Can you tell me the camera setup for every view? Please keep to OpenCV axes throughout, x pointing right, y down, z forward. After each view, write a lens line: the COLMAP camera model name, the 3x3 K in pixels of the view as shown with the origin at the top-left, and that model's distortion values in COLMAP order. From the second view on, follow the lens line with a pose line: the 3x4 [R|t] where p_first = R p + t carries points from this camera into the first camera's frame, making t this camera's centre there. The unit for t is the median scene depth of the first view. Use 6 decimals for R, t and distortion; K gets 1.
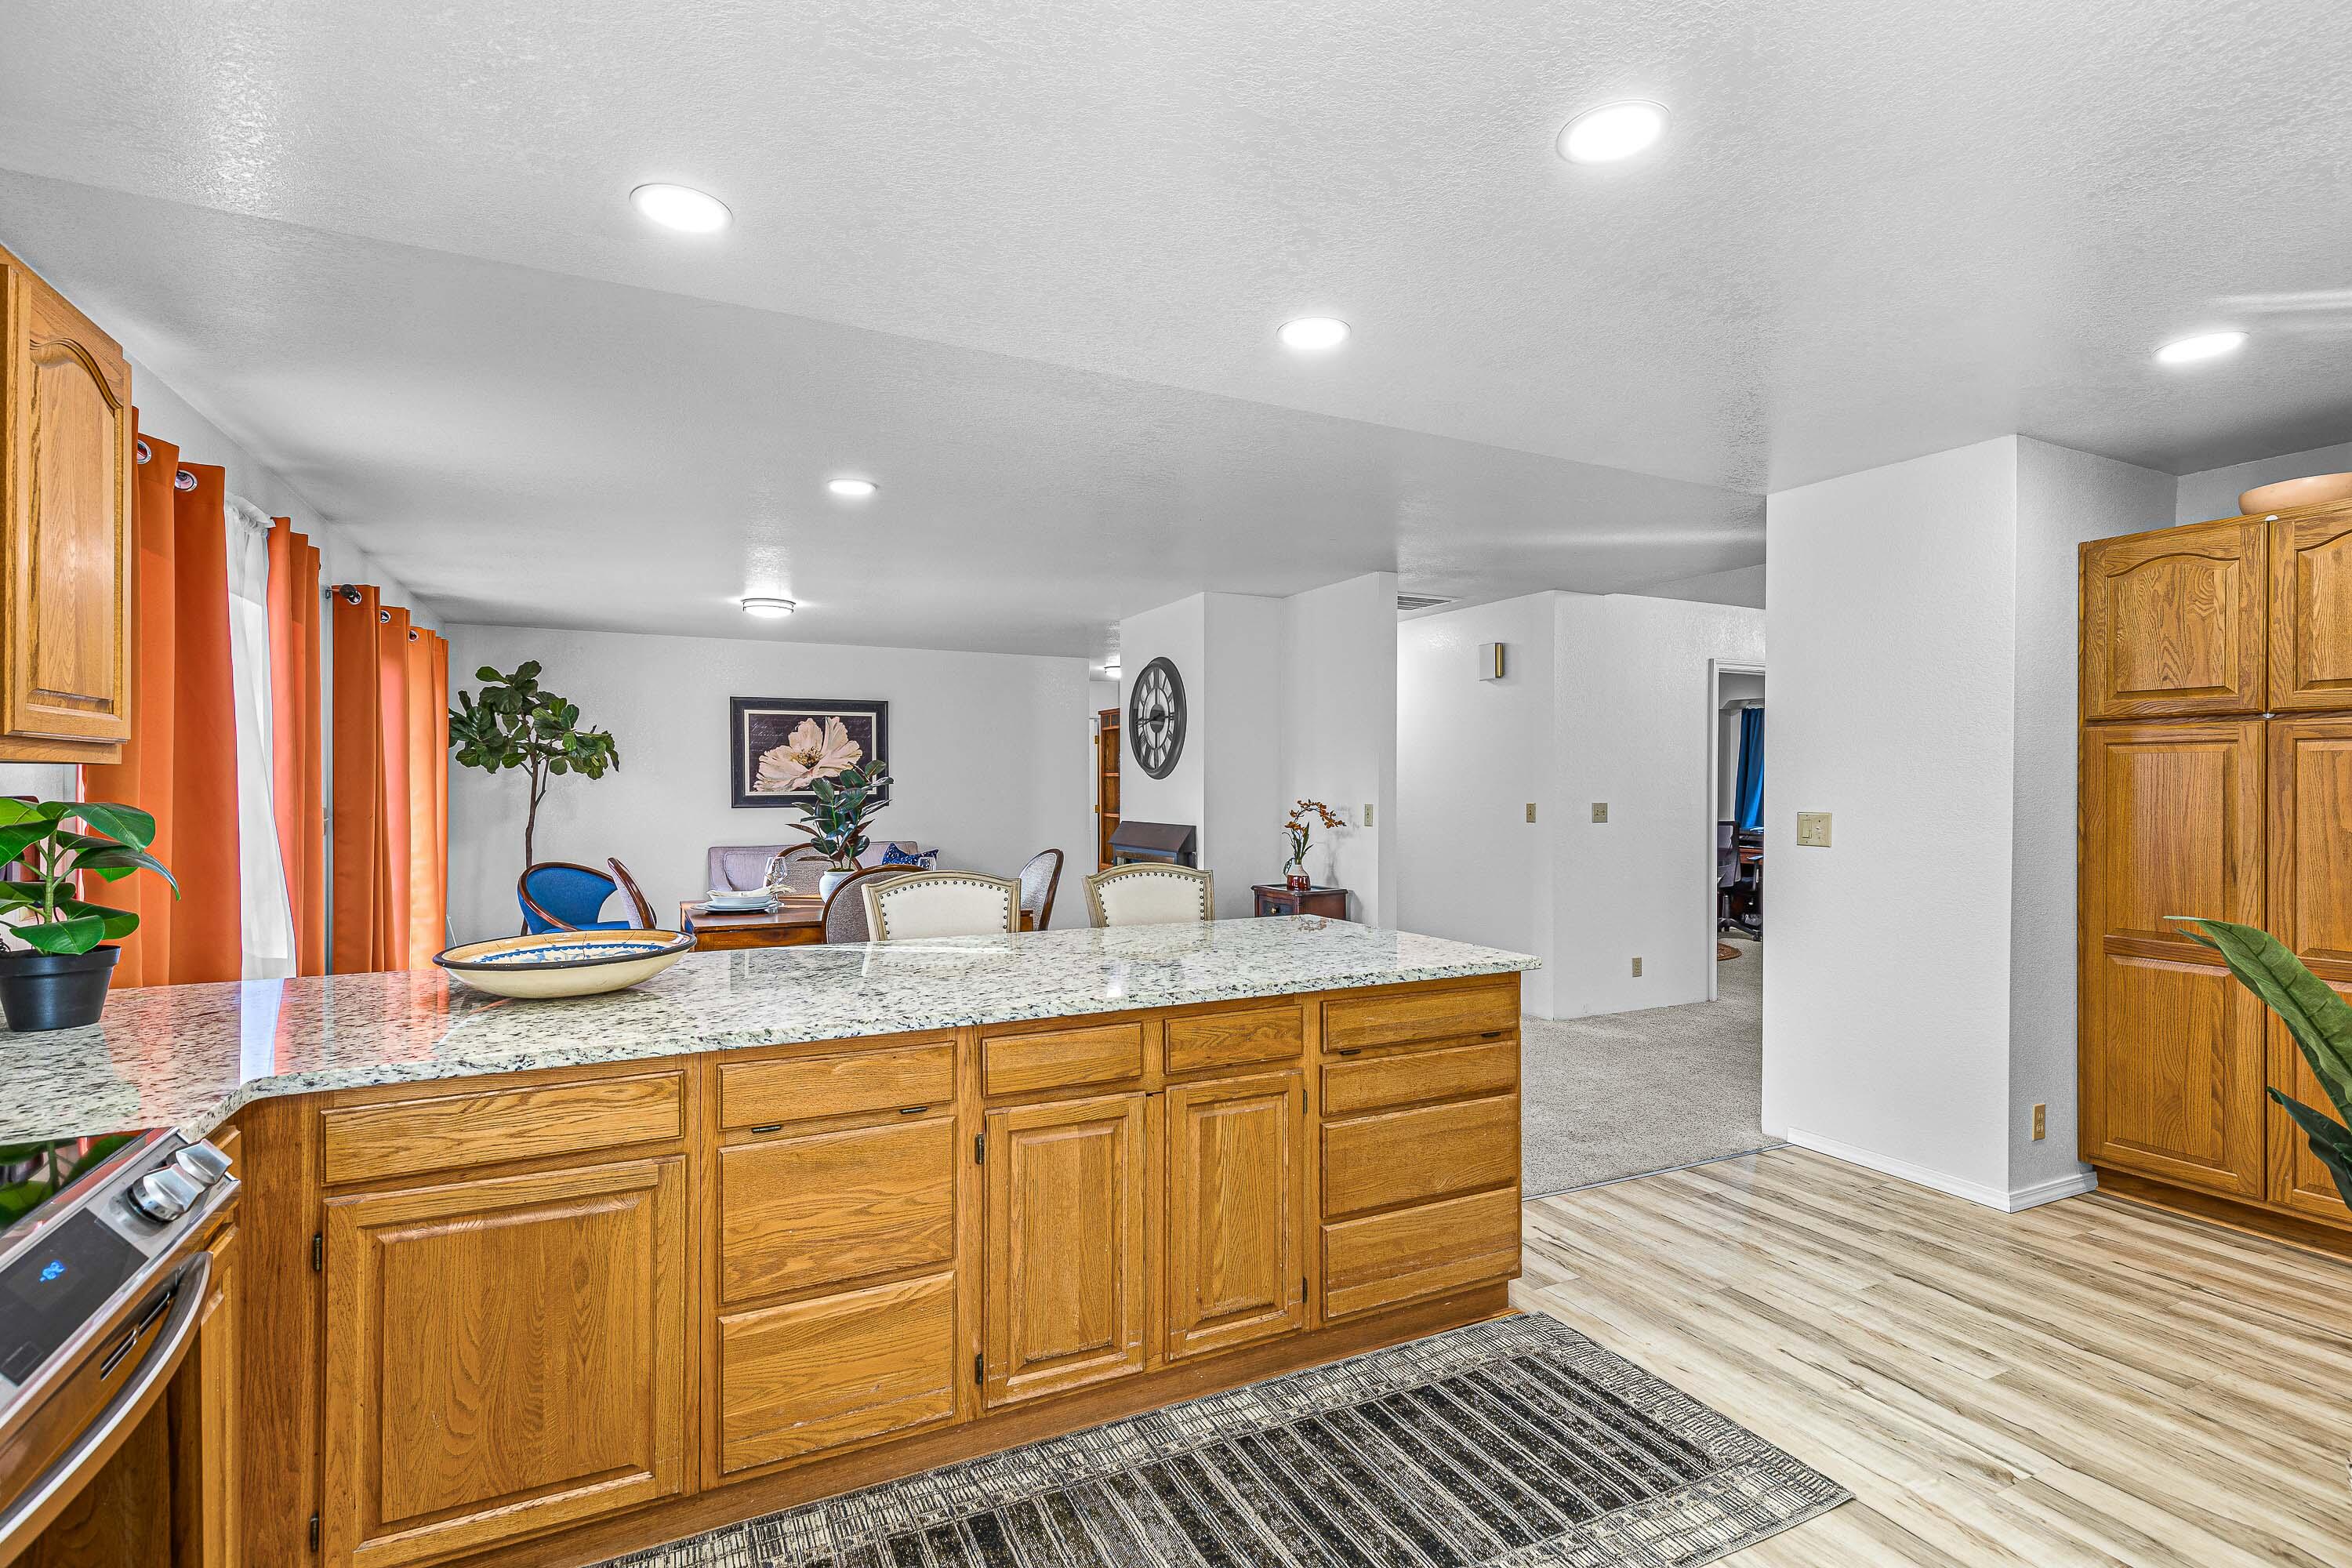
lens RADIAL K [[1117.1, 0, 1176.0], [0, 1117.1, 784.0], [0, 0, 1]] dist [0.060245, 0.000069]
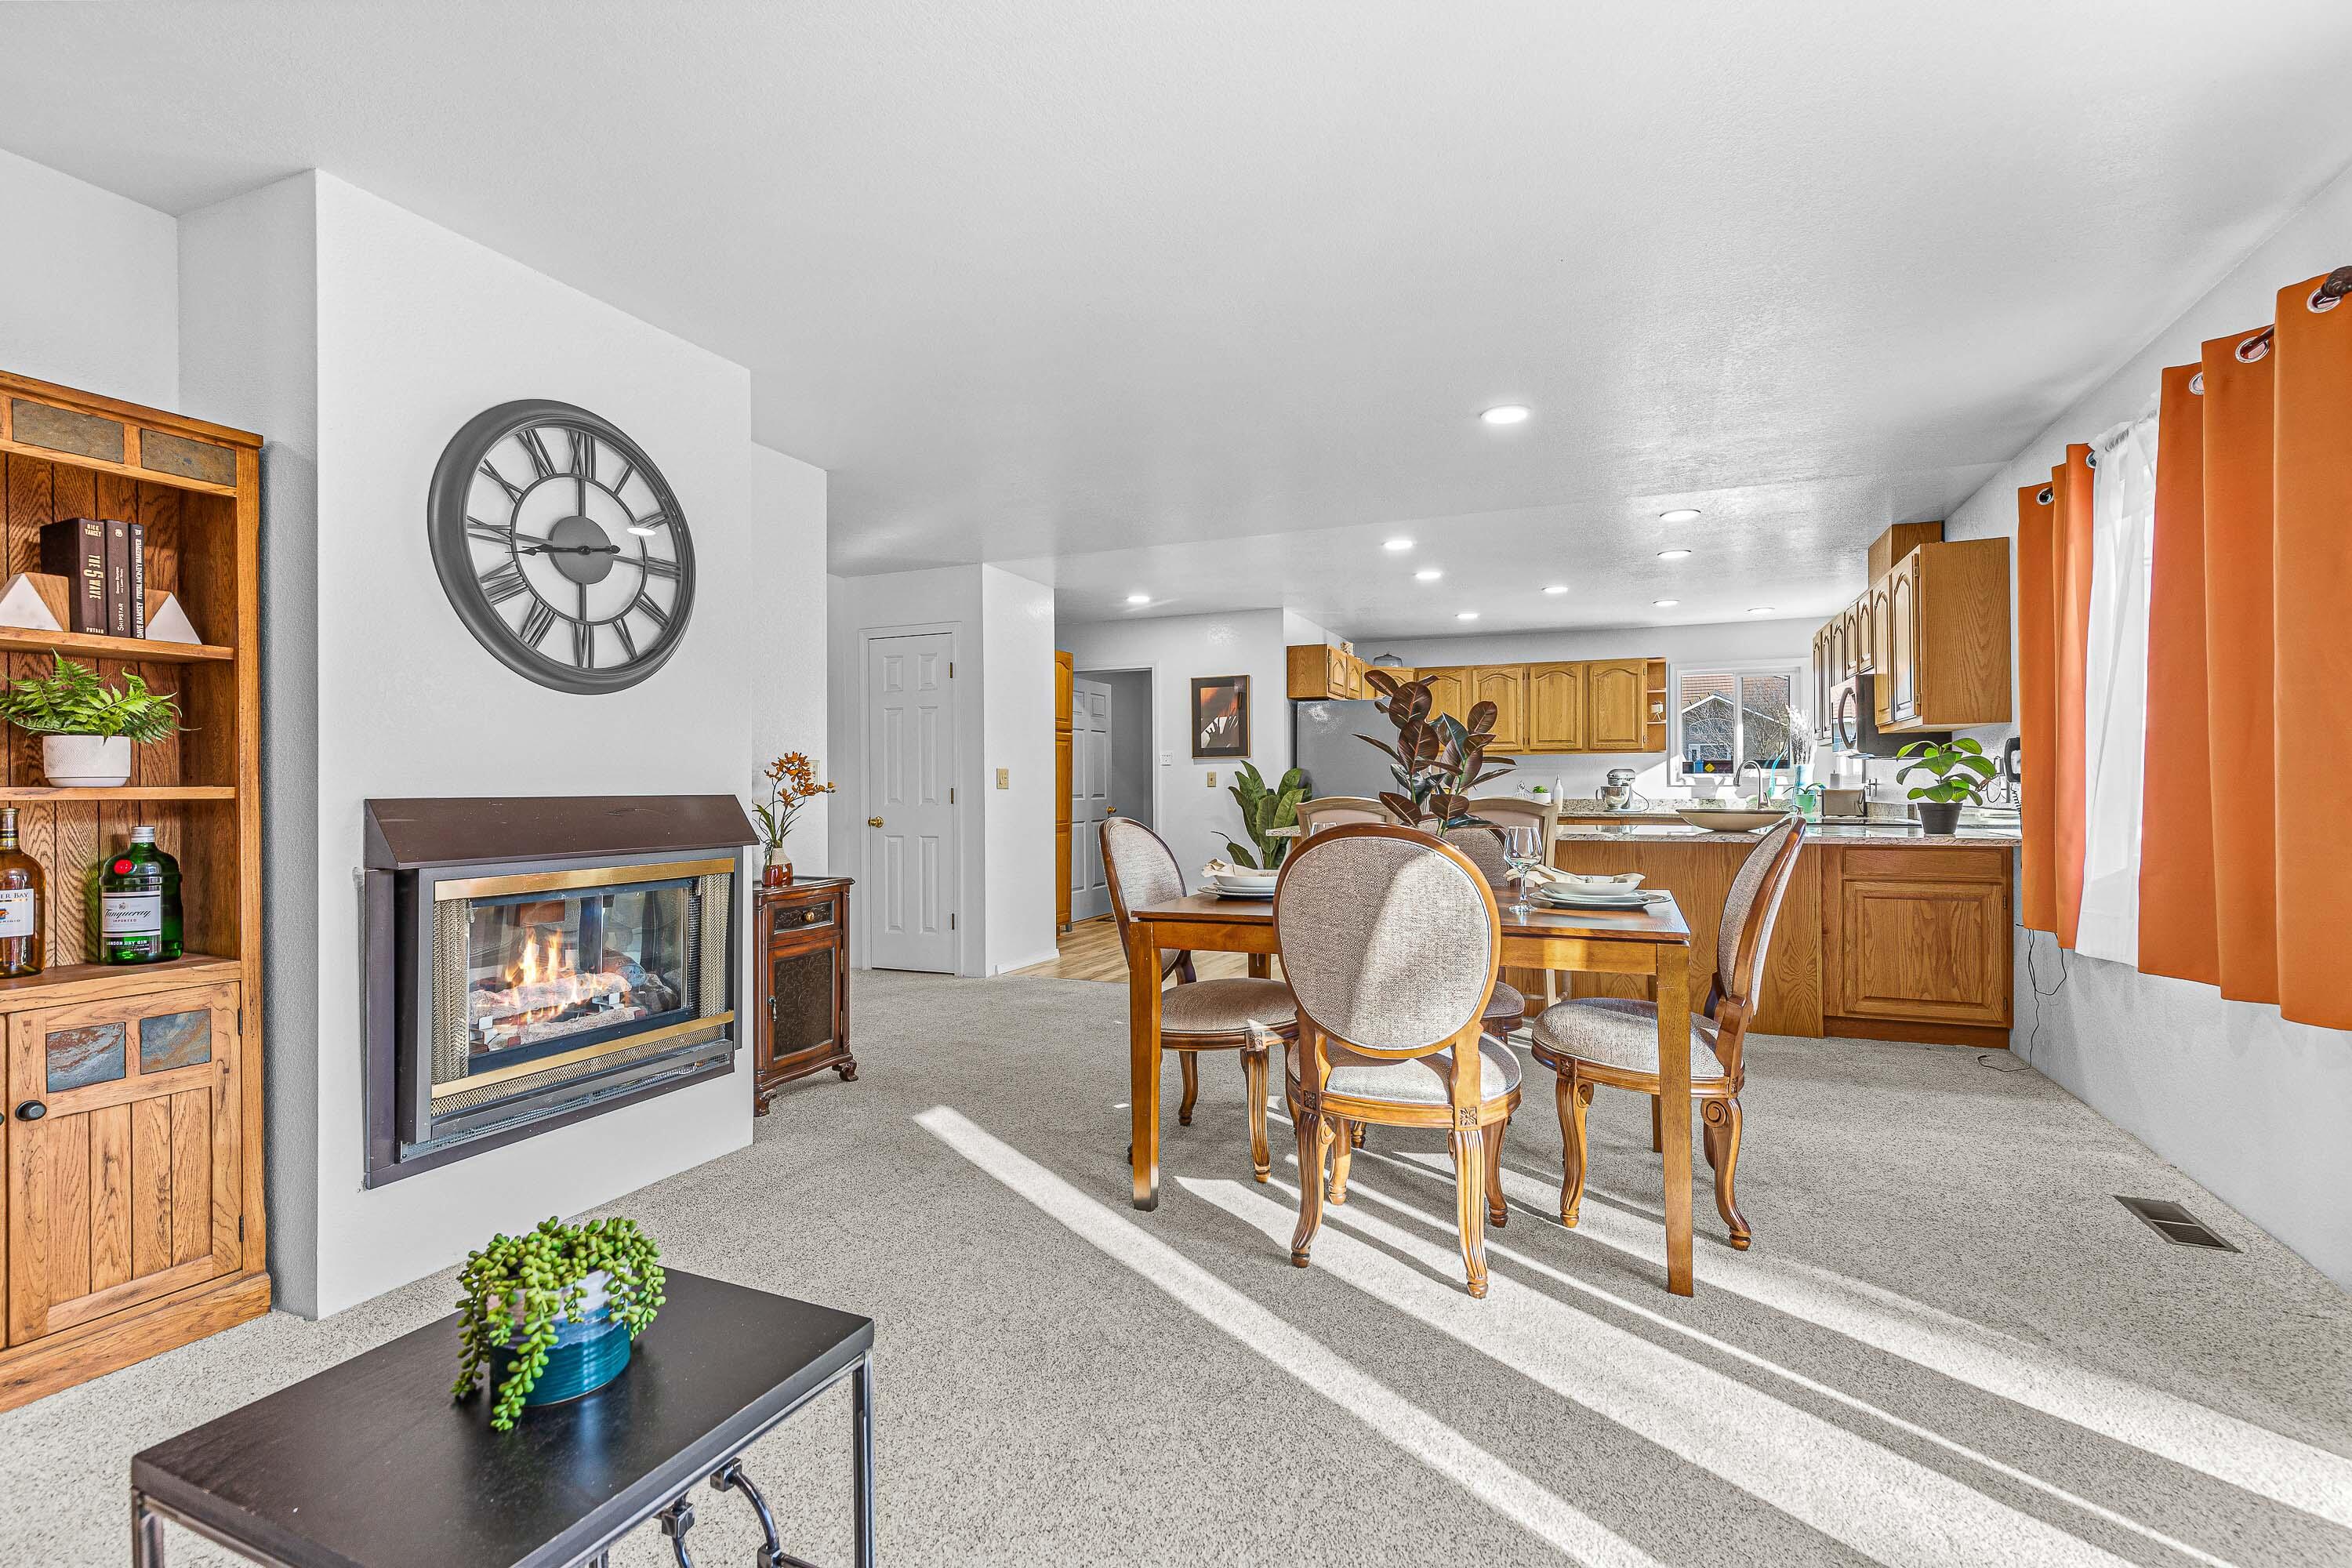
lens RADIAL K [[1067.4, 0, 1192.2], [0, 1067.4, 785.0], [0, 0, 1]] dist [0.002942, -0.000013]
pose [[-0.651659, 0.002811, 0.758507, -1.284347], [0.000733, 0.999995, -0.003076, 0.085998], [-0.758511, -0.001449, -0.651658, 2.928839]]
